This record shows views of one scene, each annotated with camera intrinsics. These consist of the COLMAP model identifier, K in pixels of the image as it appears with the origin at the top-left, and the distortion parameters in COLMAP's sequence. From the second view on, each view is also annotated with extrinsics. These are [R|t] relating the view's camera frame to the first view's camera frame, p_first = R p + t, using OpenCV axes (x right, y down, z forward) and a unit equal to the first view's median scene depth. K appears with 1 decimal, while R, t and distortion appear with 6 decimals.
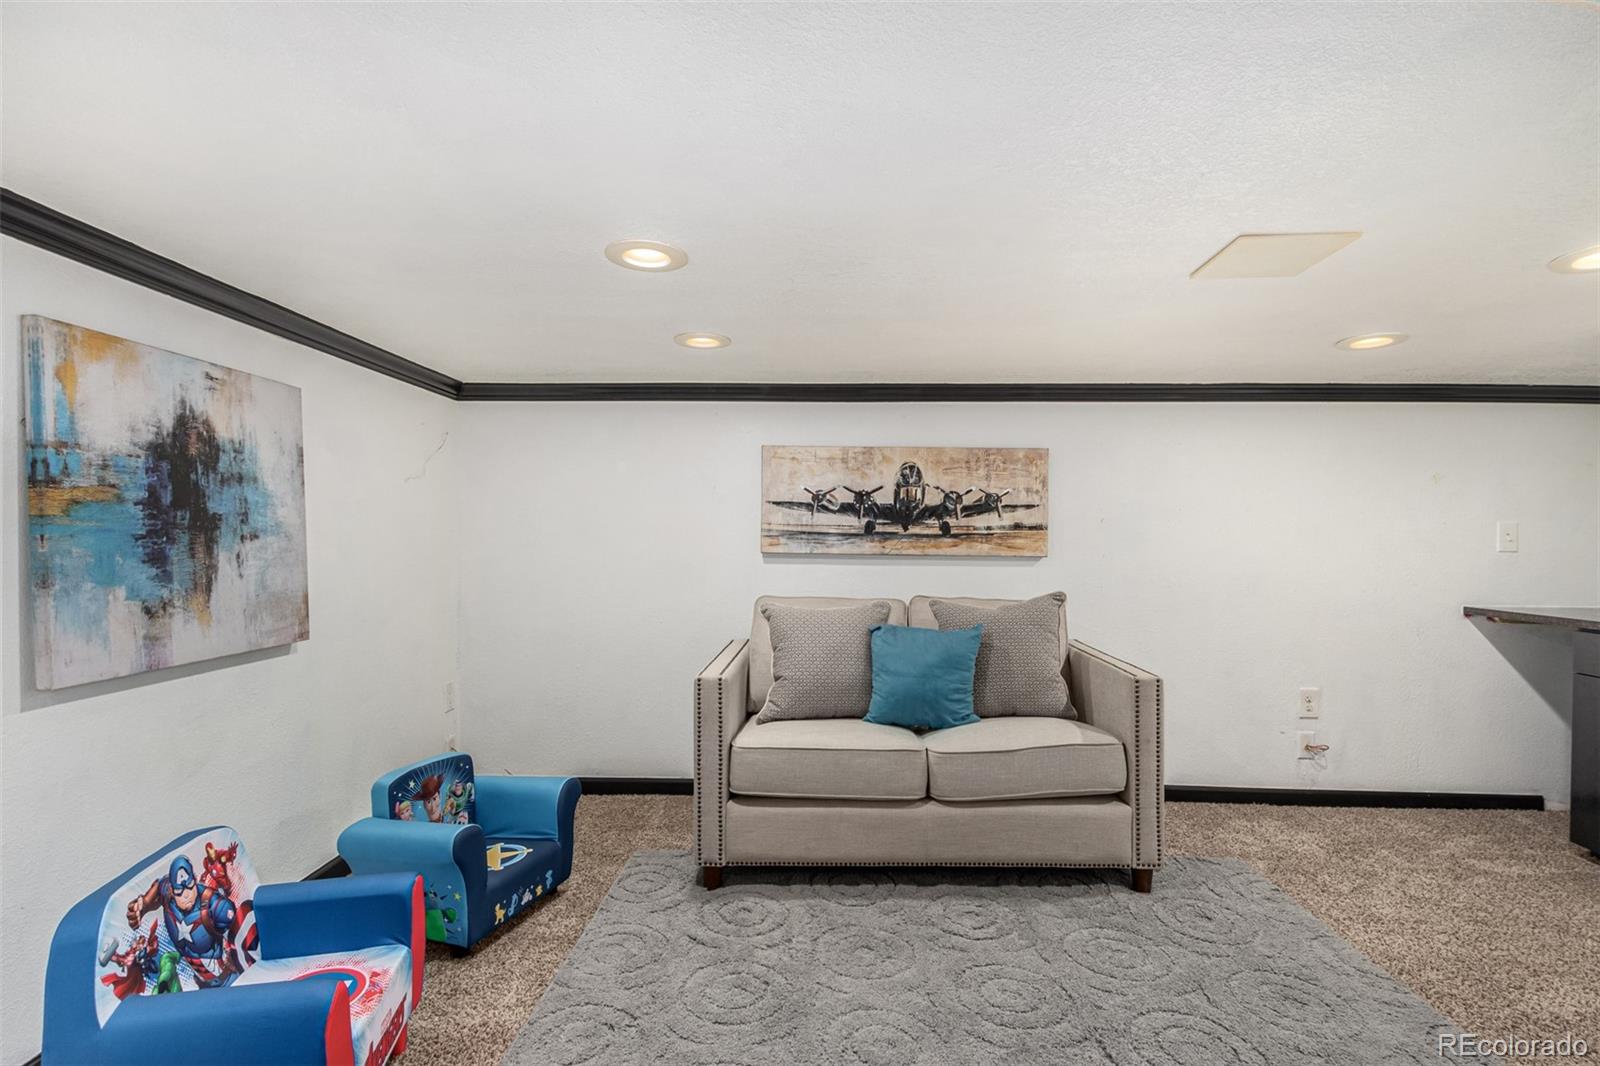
lens RADIAL K [[766.4, 0, 819.1], [0, 766.4, 539.7], [0, 0, 1]] dist [0.012170, 0.000533]
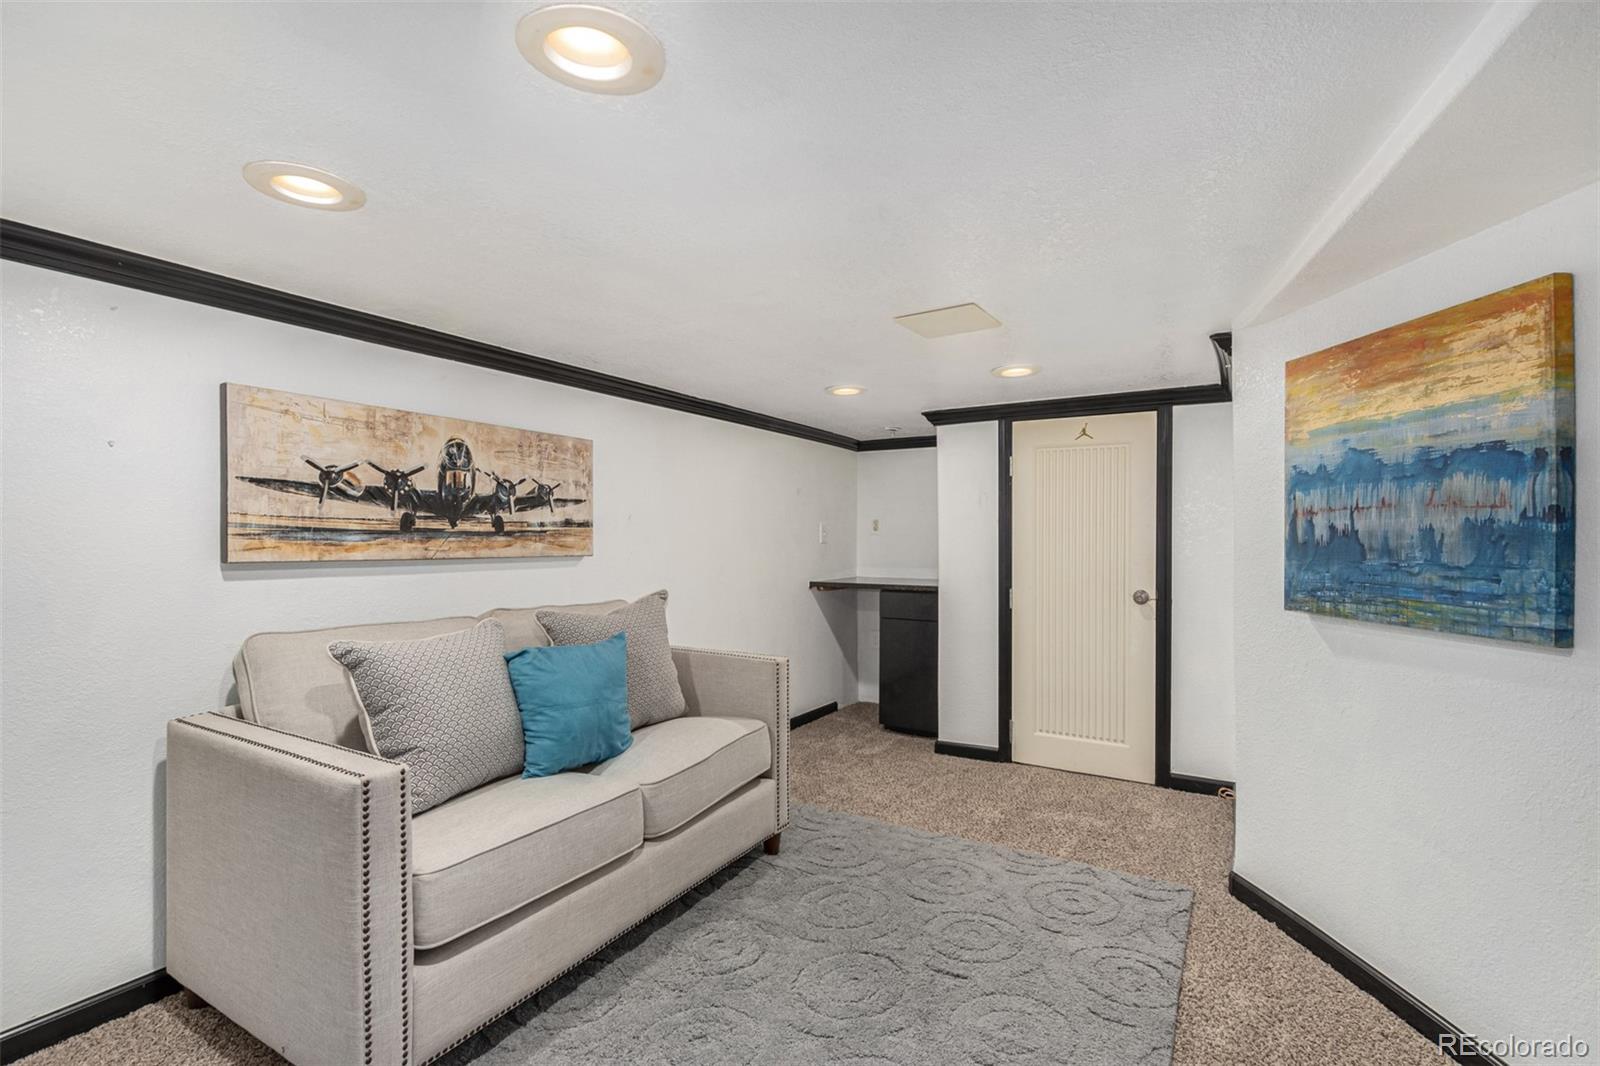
lens RADIAL K [[733.3, 0, 803.8], [0, 733.3, 538.3], [0, 0, 1]] dist [0.002597, 0.000469]
pose [[0.489282, -0.008393, 0.872086, -0.473997], [0.010634, 0.999937, 0.003658, 0.000676], [-0.872061, 0.007484, 0.489340, 0.443760]]
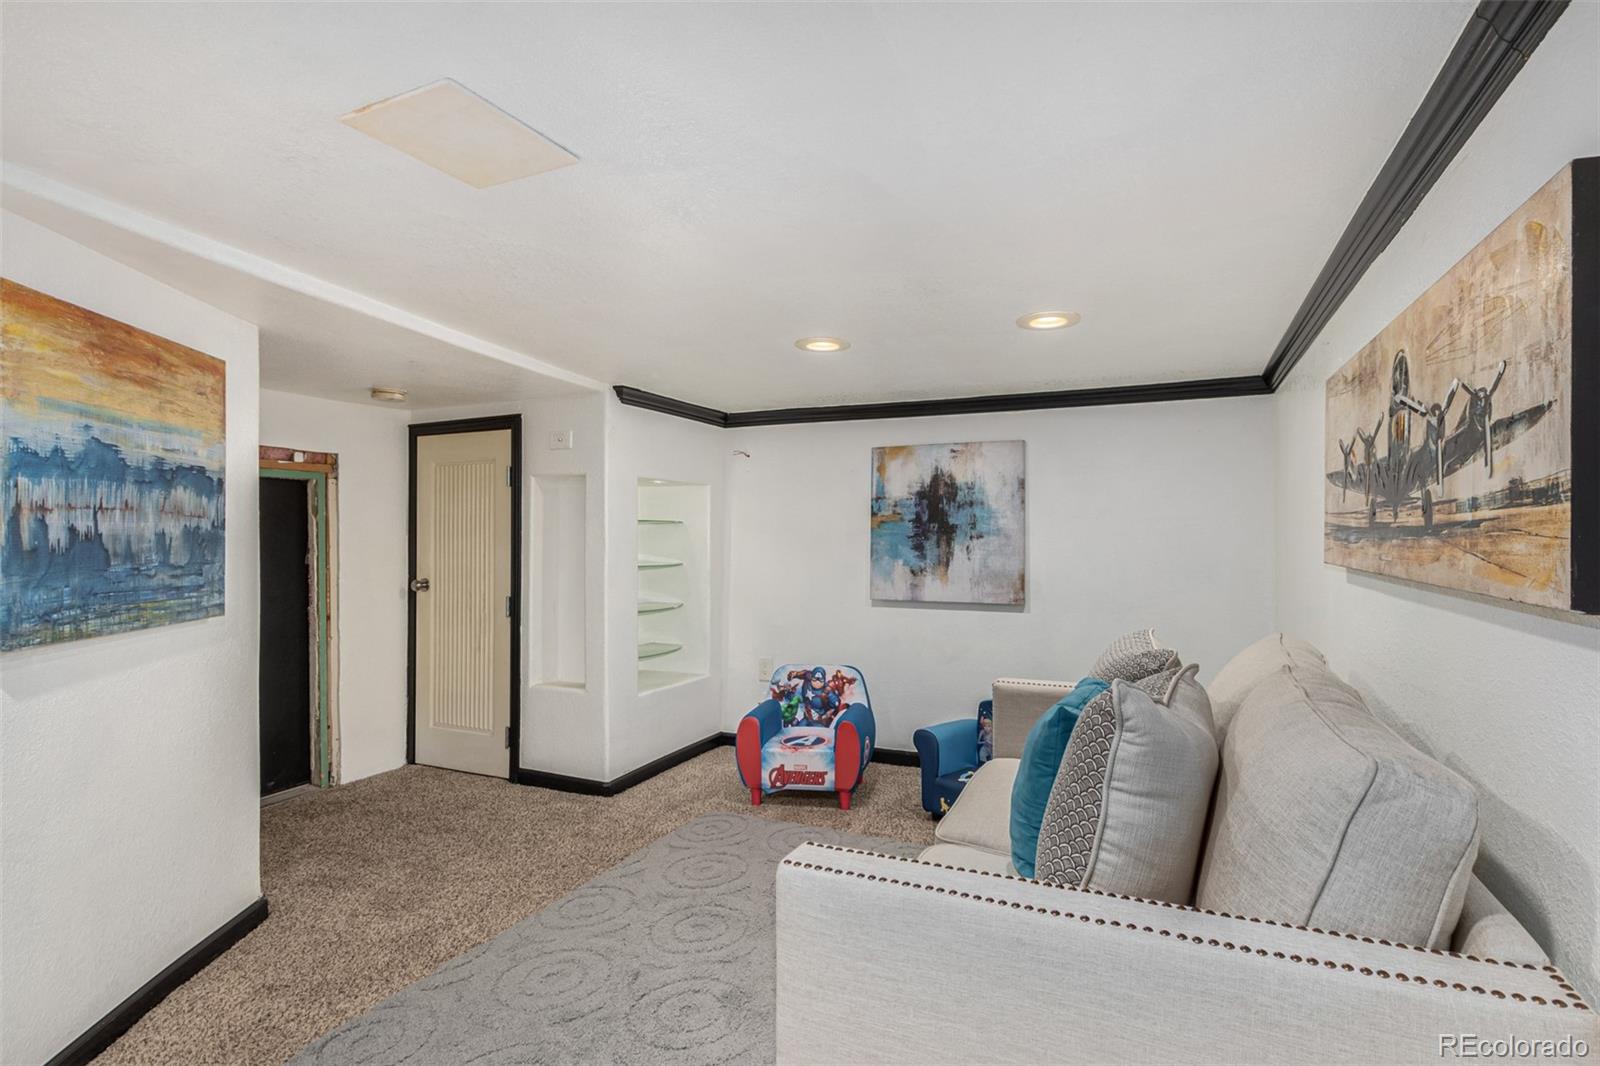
lens RADIAL K [[733.3, 0, 833.7], [0, 733.3, 534.1], [0, 0, 1]] dist [0.002597, 0.000469]
pose [[-0.377563, -0.007313, -0.925955, 0.787335], [-0.006825, 0.999964, -0.005114, 0.000630], [0.925959, 0.004389, -0.377599, 1.154840]]
